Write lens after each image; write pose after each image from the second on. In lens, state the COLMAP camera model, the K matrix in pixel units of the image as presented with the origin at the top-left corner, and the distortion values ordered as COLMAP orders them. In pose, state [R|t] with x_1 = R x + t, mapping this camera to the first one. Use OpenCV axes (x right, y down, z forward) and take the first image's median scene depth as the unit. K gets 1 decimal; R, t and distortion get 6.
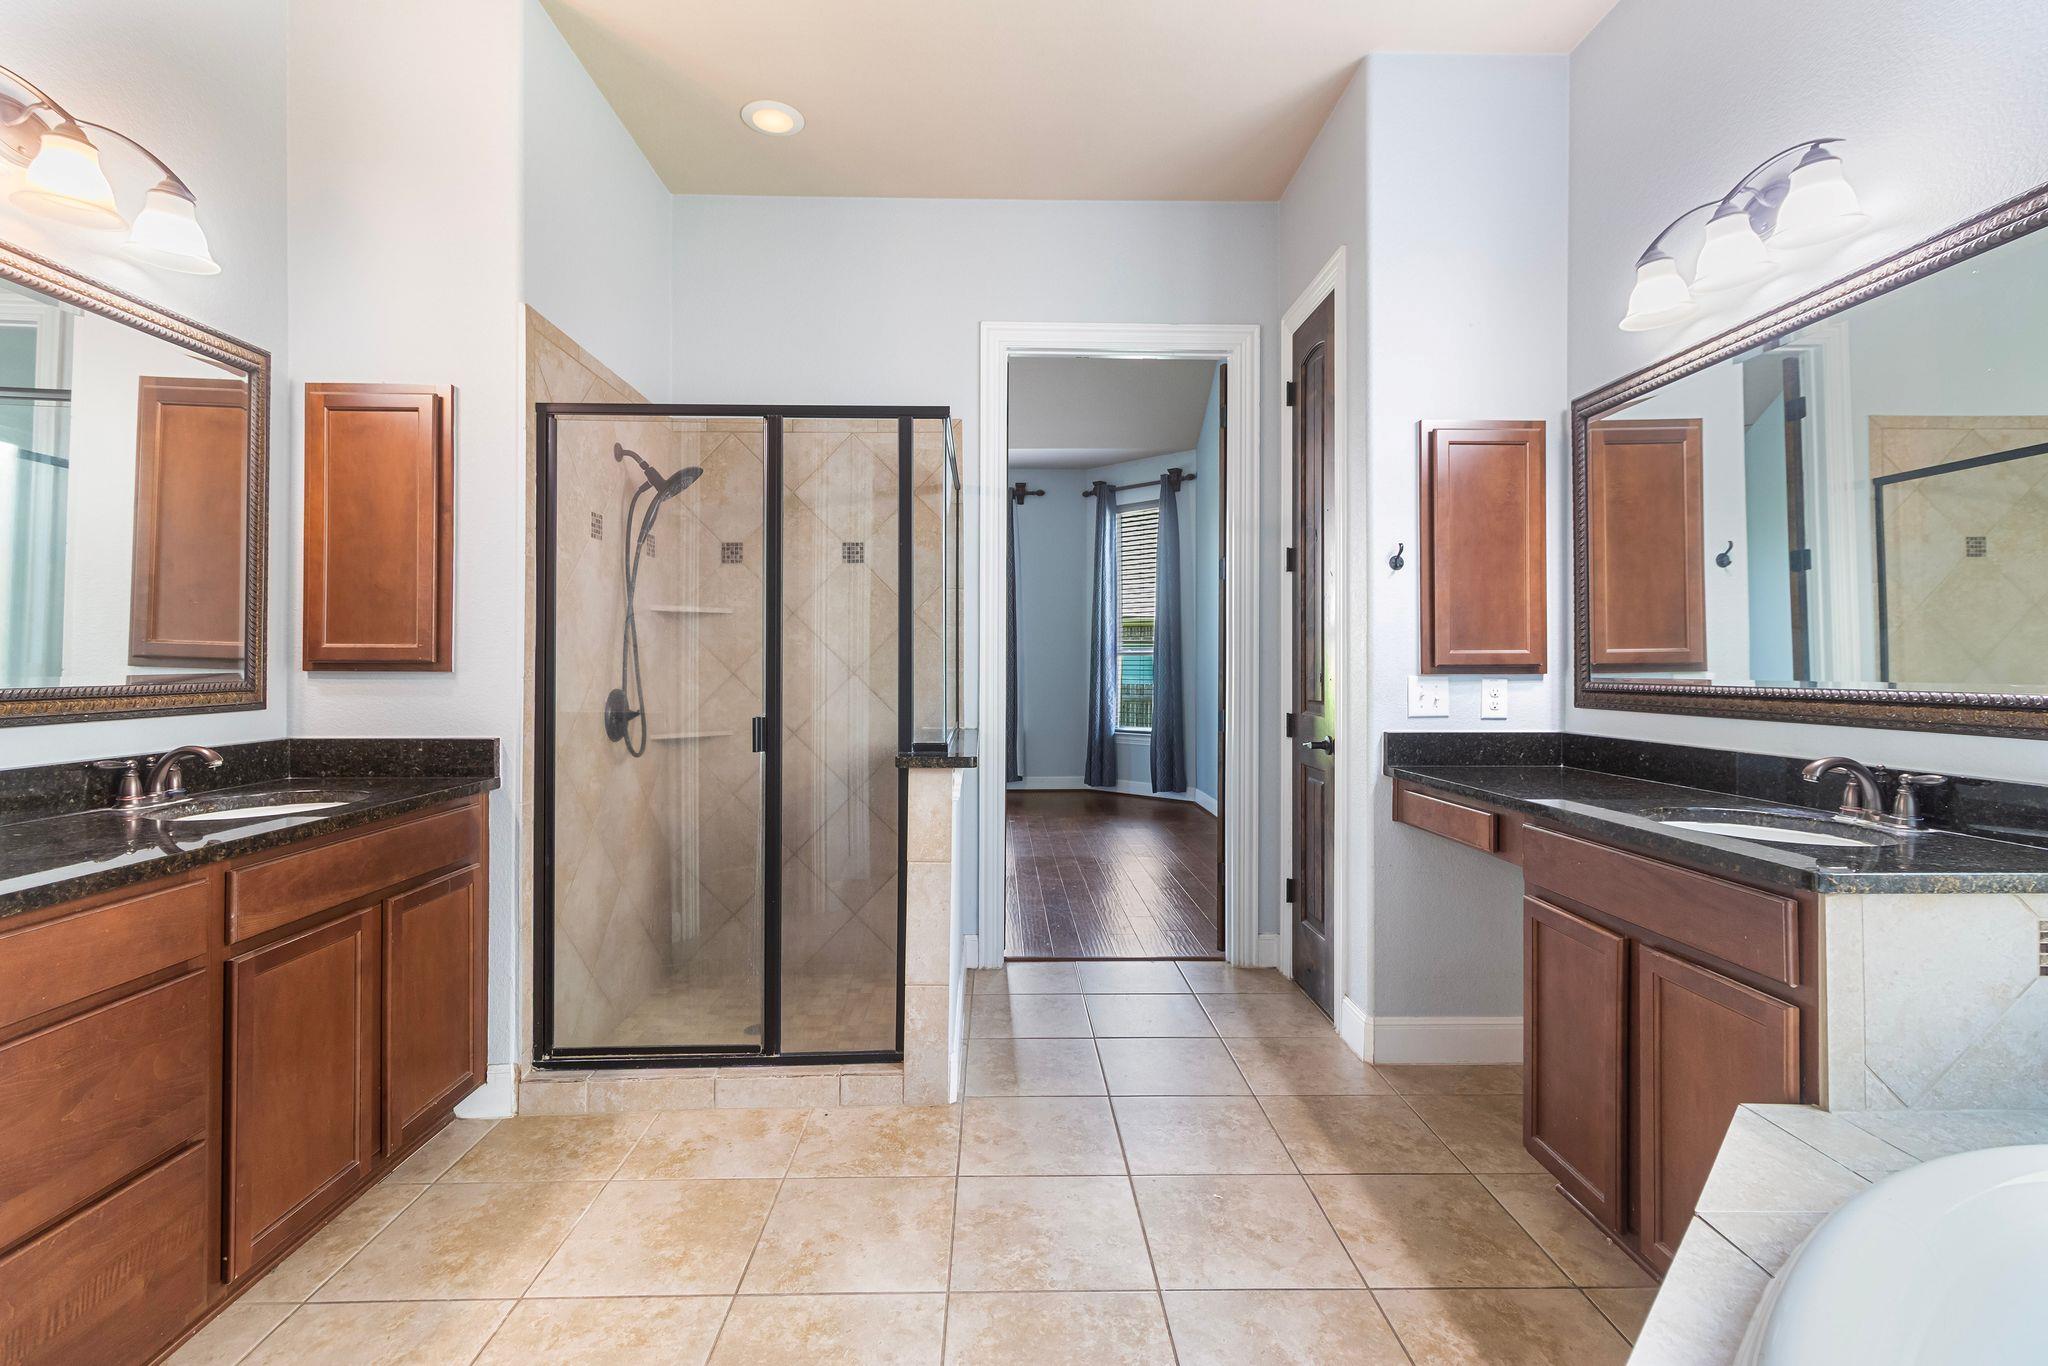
lens RADIAL K [[940.7, 0, 1009.0], [0, 940.7, 661.2], [0, 0, 1]] dist [0.005122, -0.000445]
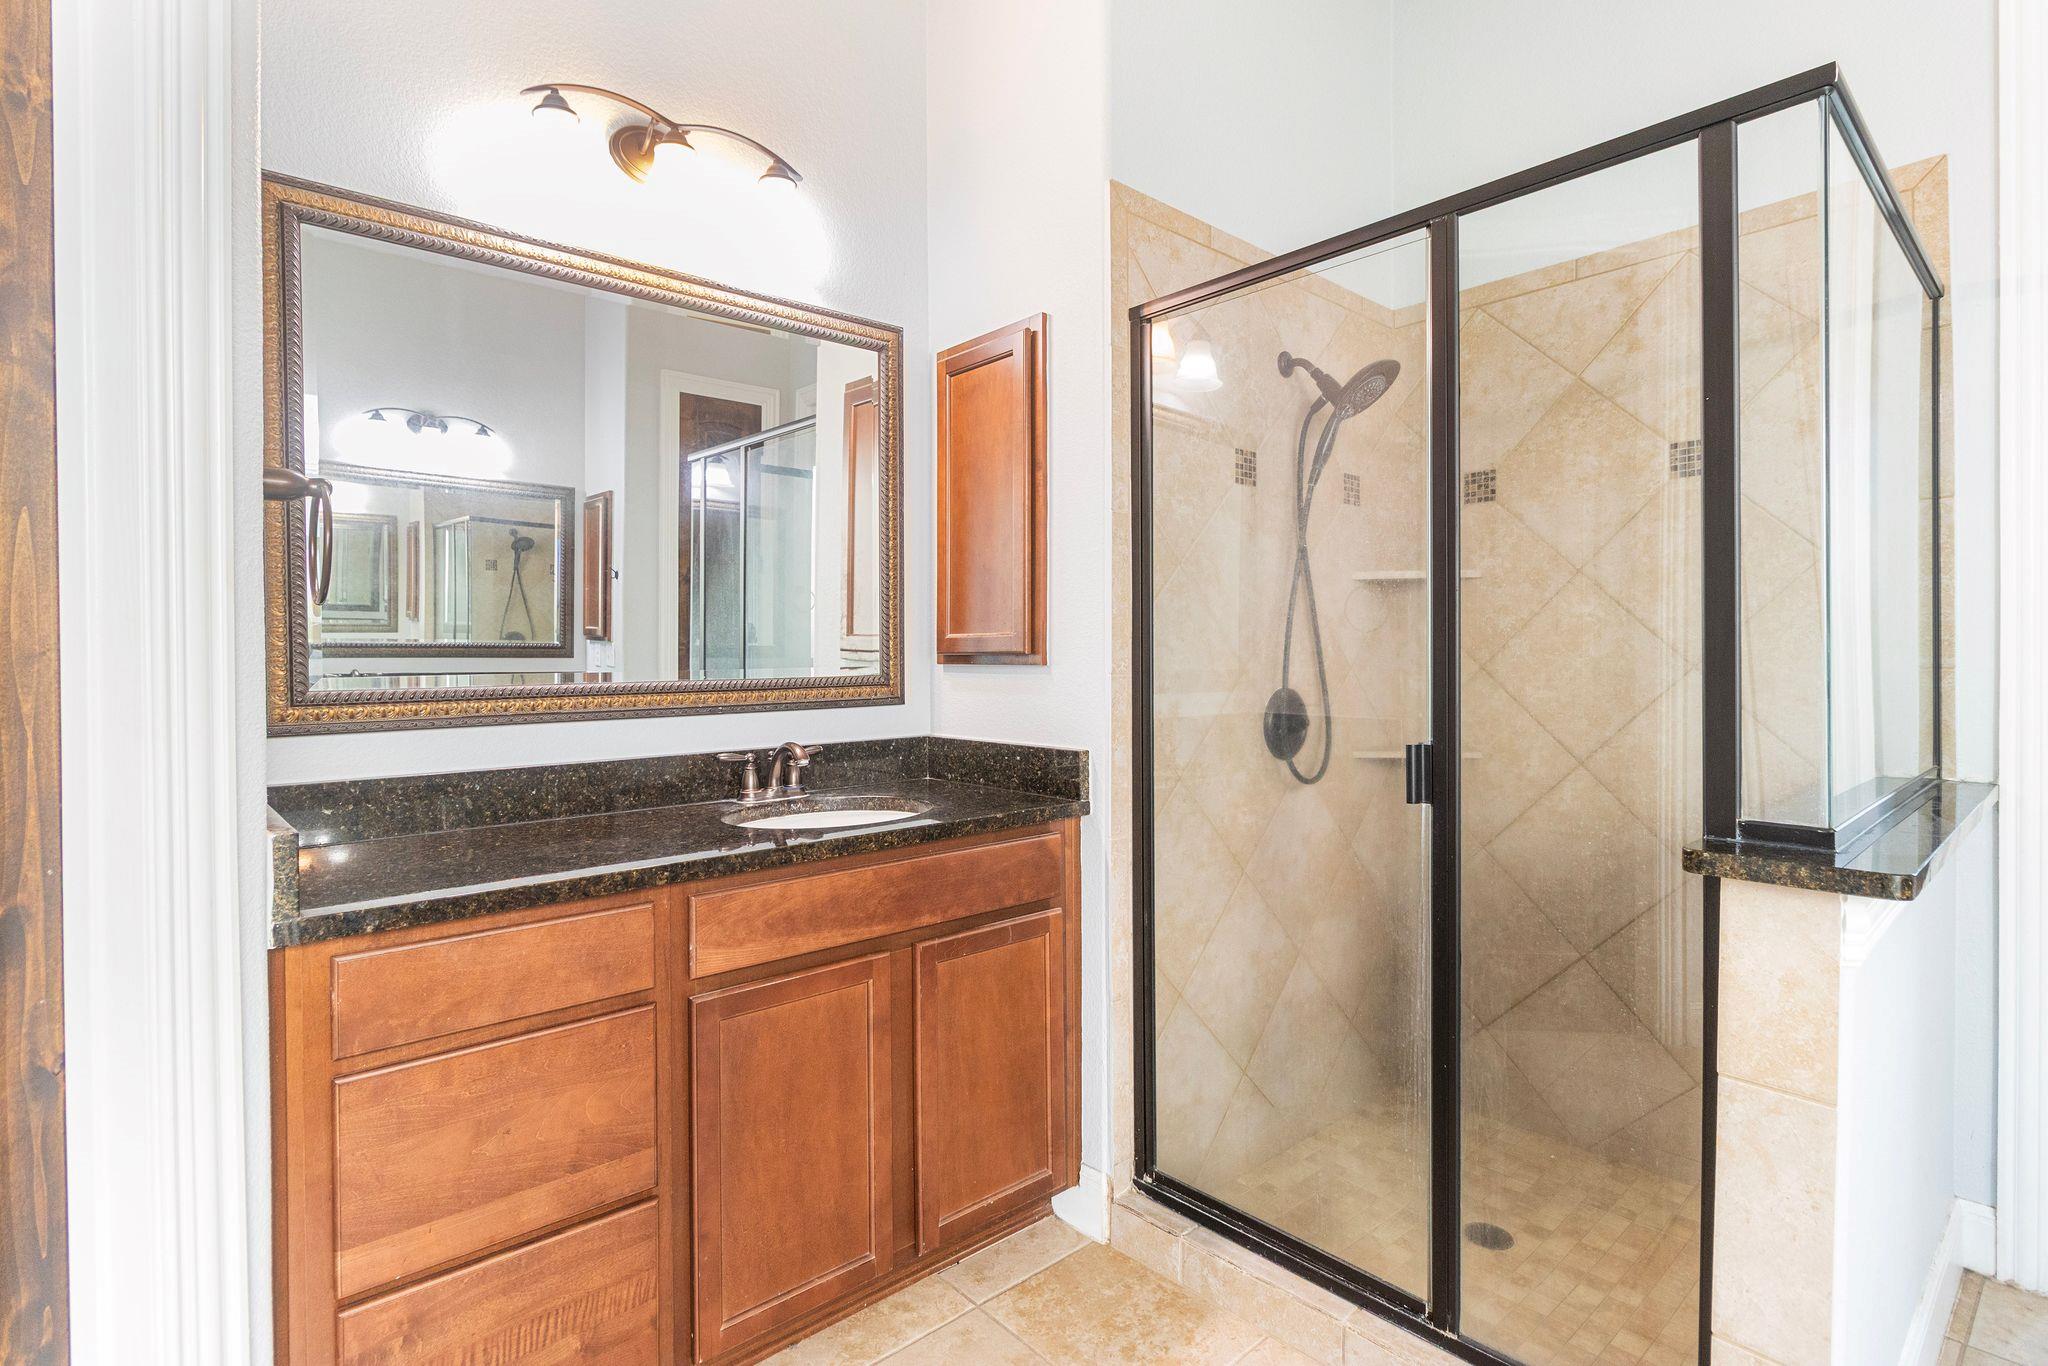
lens RADIAL K [[1010.3, 0, 979.2], [0, 1010.3, 660.1], [0, 0, 1]] dist [0.000744, -0.000342]
pose [[0.642945, -0.001309, -0.765911, 0.041816], [0.009016, 0.999942, 0.005860, 0.000992], [0.765859, -0.010673, 0.642920, 0.404840]]
